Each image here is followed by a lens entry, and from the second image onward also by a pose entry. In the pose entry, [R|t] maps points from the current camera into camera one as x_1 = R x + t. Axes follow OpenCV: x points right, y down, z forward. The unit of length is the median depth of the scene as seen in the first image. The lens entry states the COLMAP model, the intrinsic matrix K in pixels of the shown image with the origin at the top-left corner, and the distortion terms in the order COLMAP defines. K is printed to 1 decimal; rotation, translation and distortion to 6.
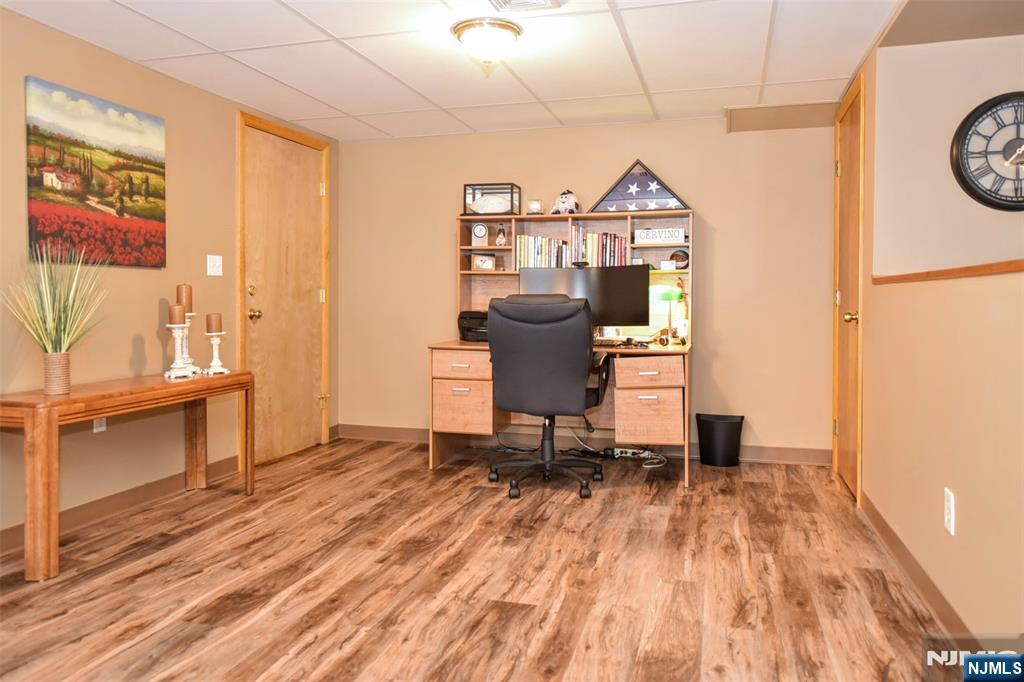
lens RADIAL K [[732.3, 0, 514.1], [0, 732.3, 314.3], [0, 0, 1]] dist [0.001420, 0.001183]
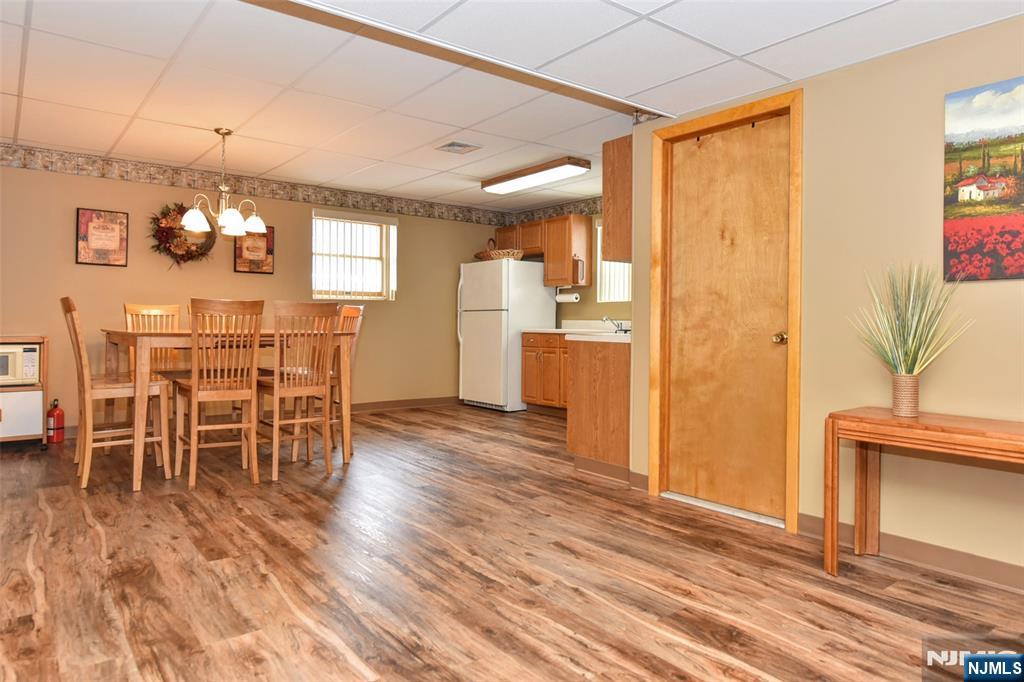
lens RADIAL K [[646.6, 0, 513.1], [0, 646.6, 327.2], [0, 0, 1]] dist [-0.005846, -0.000587]
pose [[-0.590126, 0.000044, -0.807311, 0.451089], [-0.026402, 0.999464, 0.019354, -0.016366], [0.806879, 0.032735, -0.589808, 1.240363]]
